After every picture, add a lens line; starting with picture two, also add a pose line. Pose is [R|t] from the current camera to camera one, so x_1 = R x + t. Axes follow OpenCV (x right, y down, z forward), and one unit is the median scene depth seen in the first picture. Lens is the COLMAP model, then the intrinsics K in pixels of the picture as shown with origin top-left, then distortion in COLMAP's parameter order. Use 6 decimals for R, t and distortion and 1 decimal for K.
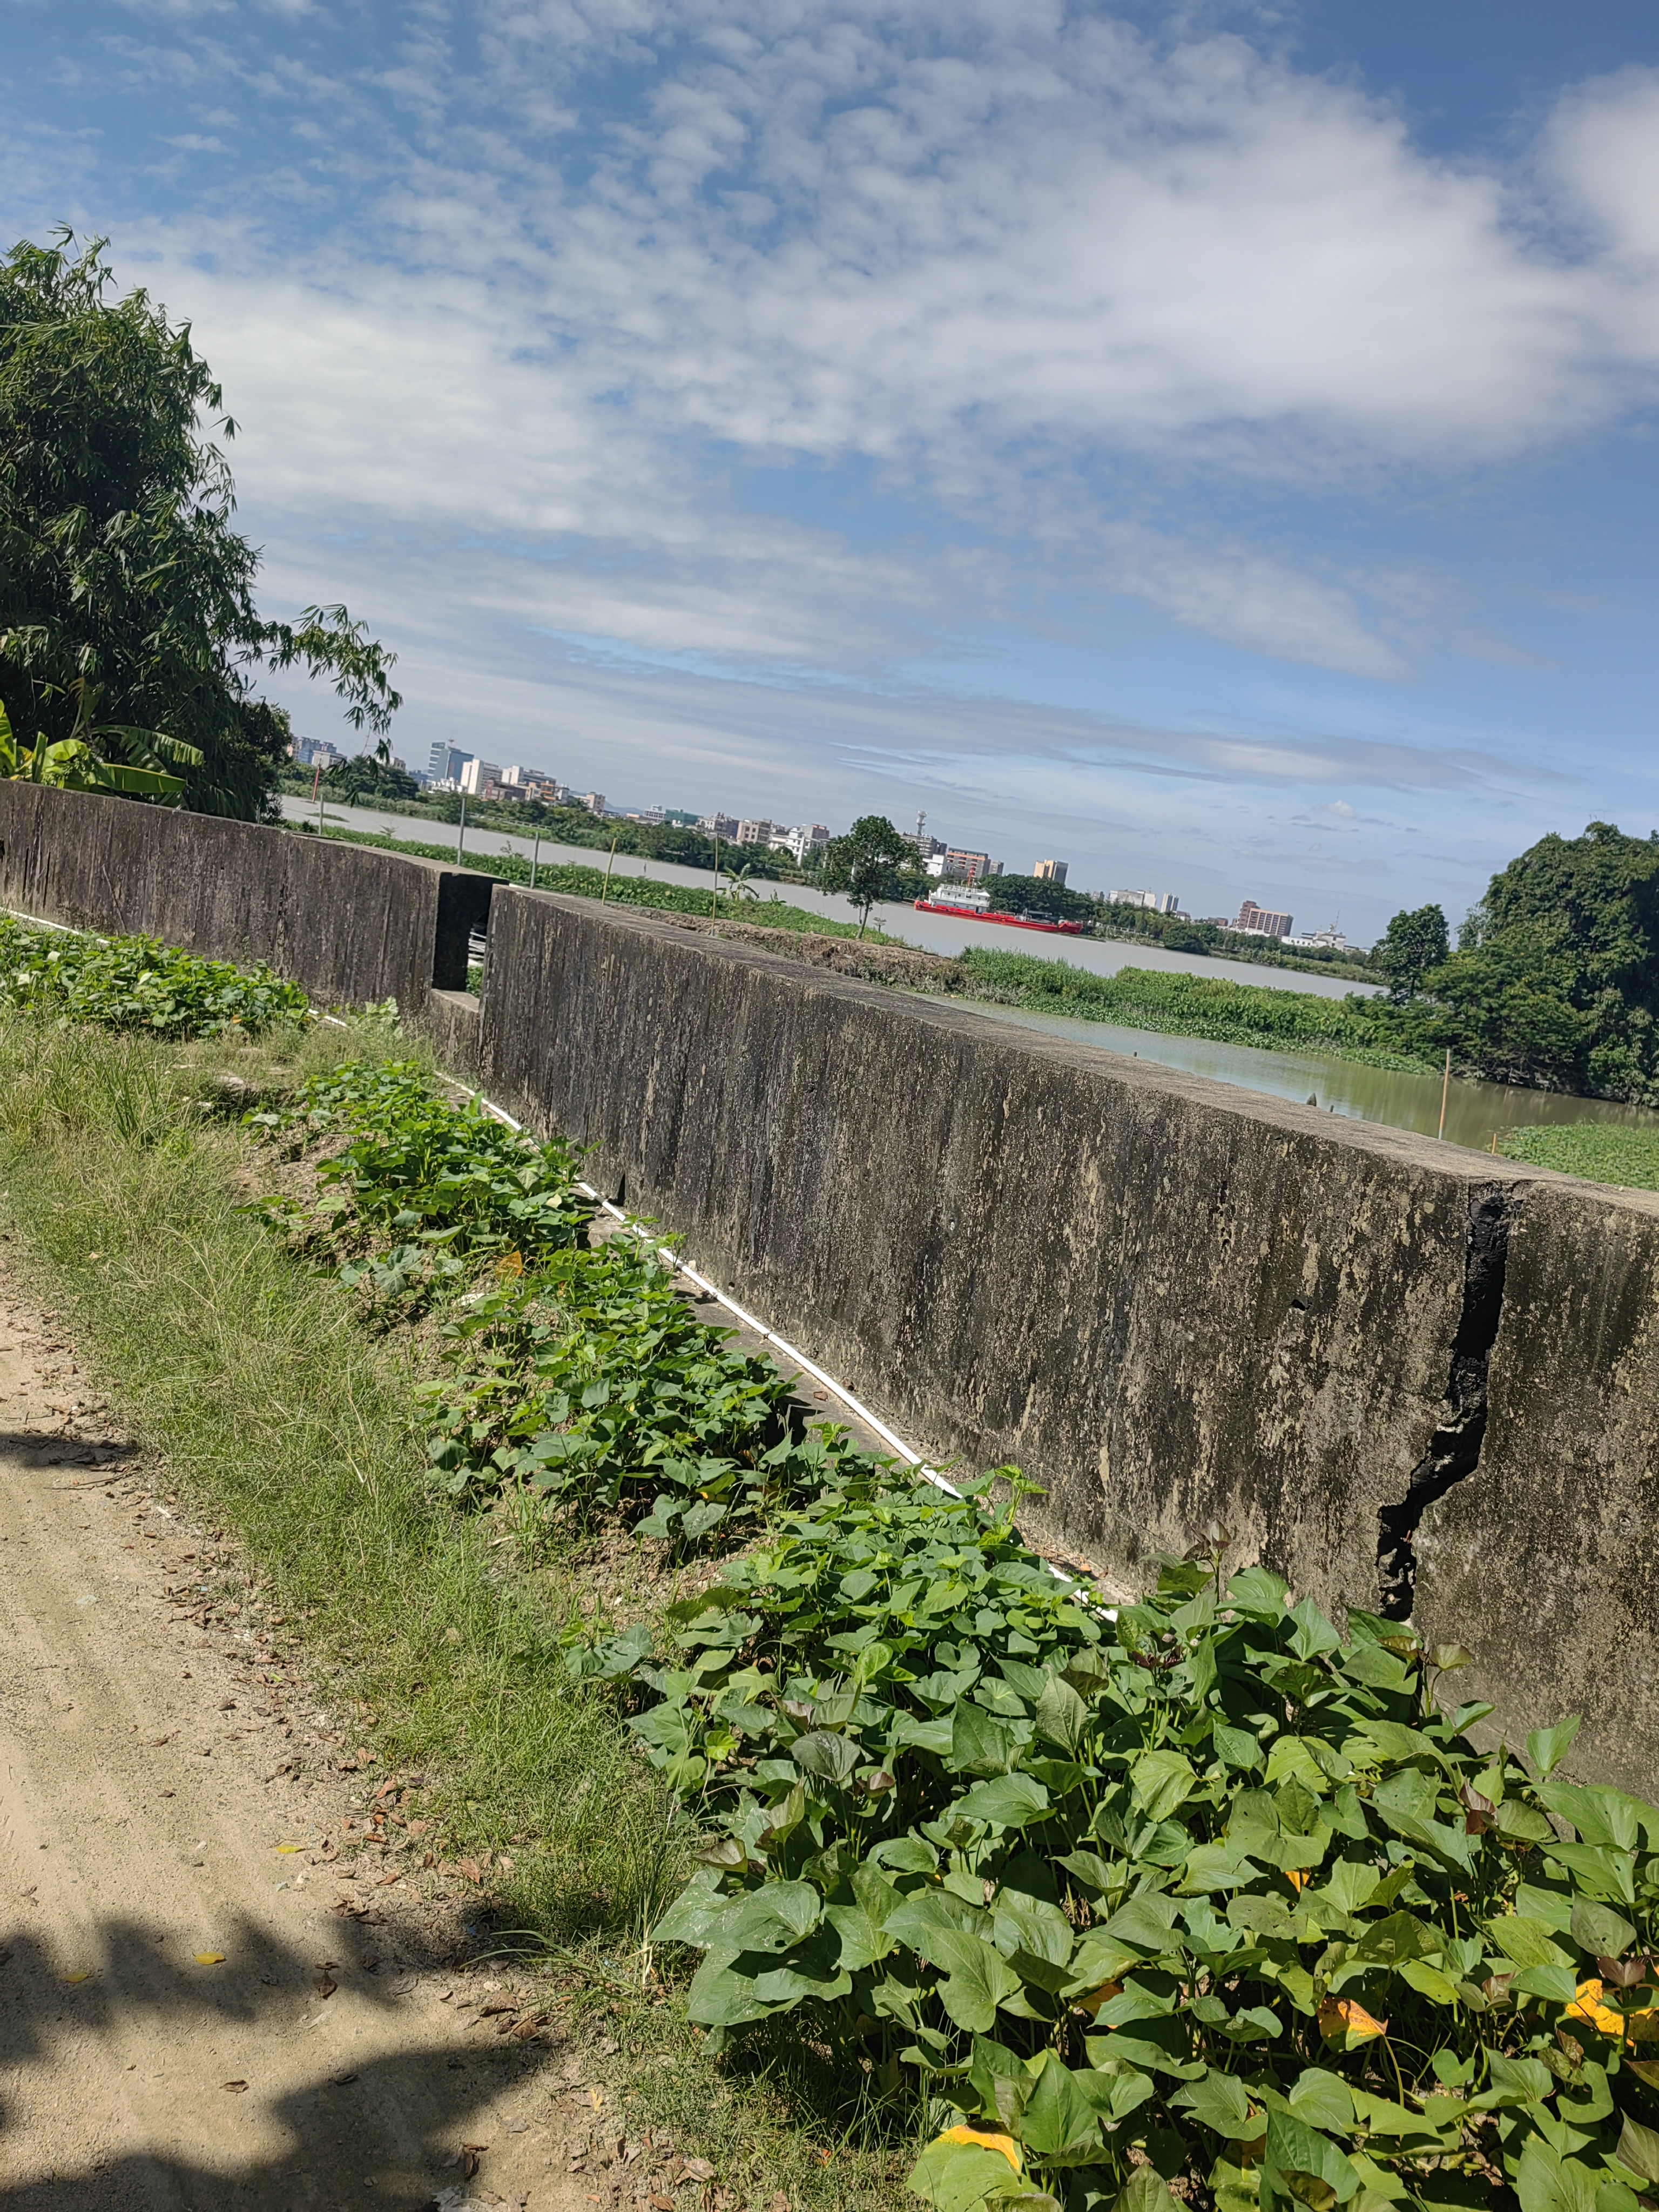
lens RADIAL K [[1828.8, 0, 829.5], [0, 1828.8, 1106.0], [0, 0, 1]] dist [0.056225, -0.103127]
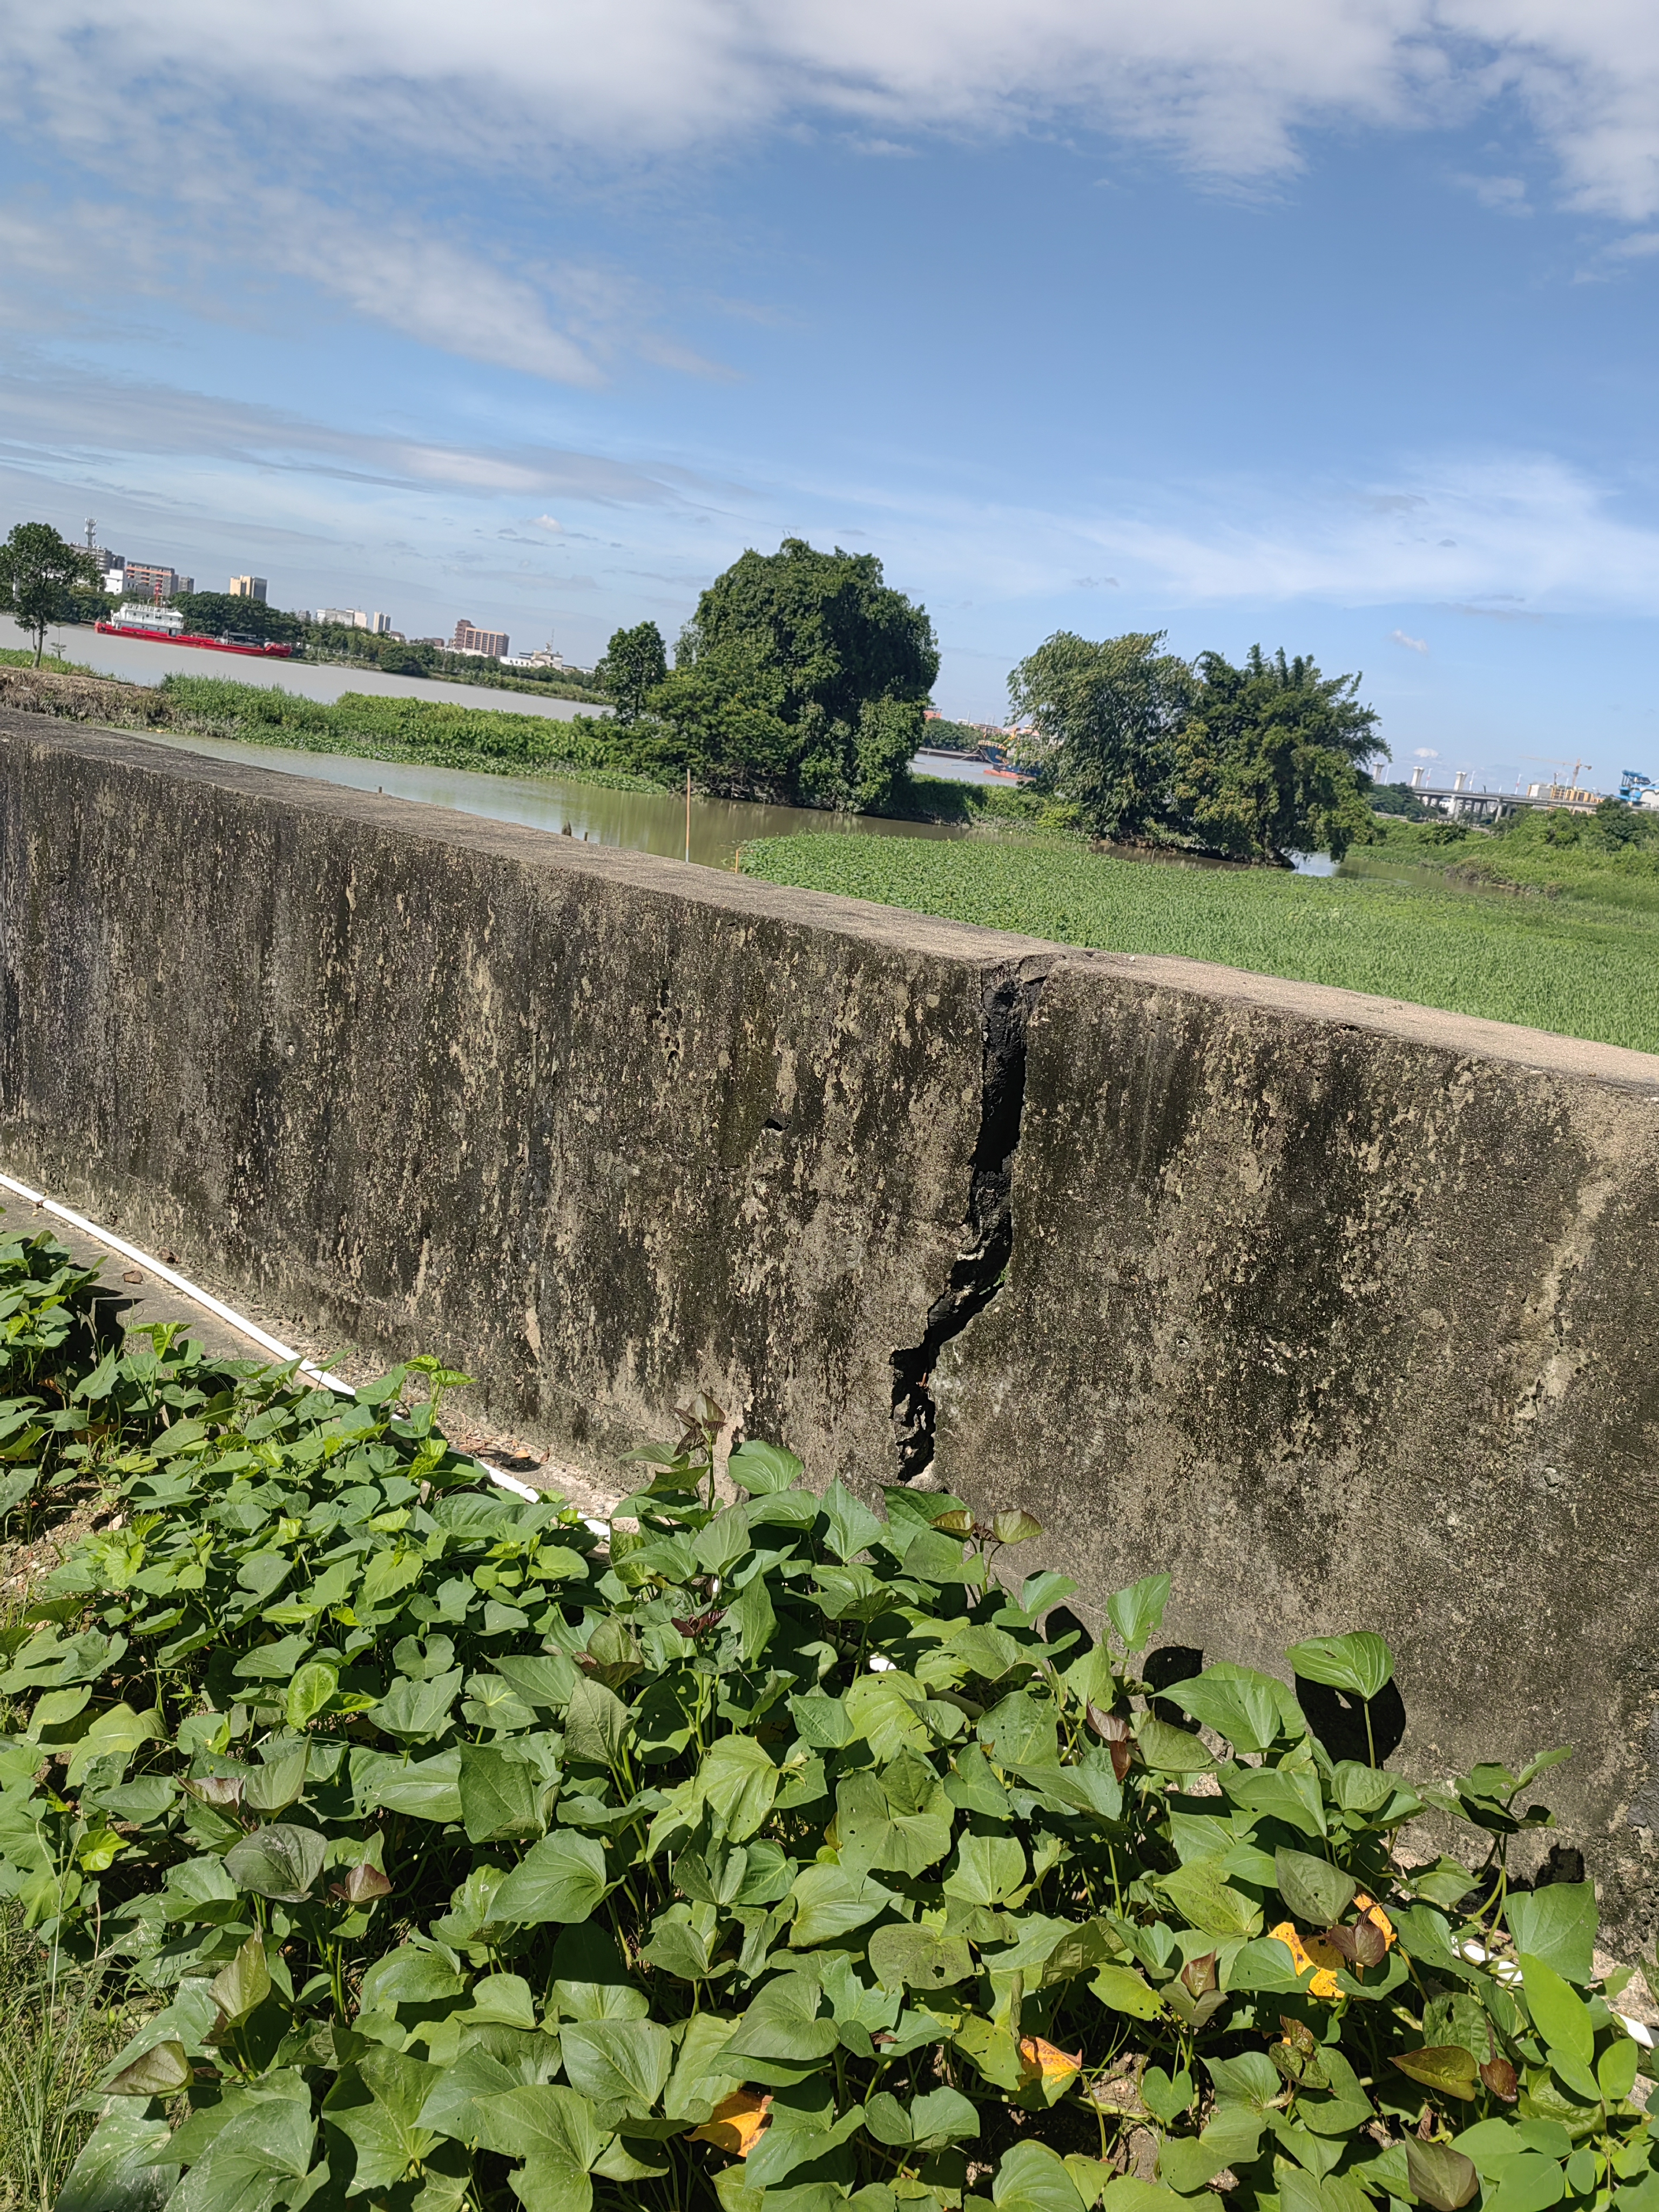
lens RADIAL K [[1811.5, 0, 840.9], [0, 1811.5, 1117.3], [0, 0, 1]] dist [0.059367, -0.051029]
pose [[0.911194, -0.122087, 0.393472, -0.036820], [0.059822, 0.984168, 0.166836, -0.028475], [-0.407611, -0.128482, 0.904072, 0.237963]]
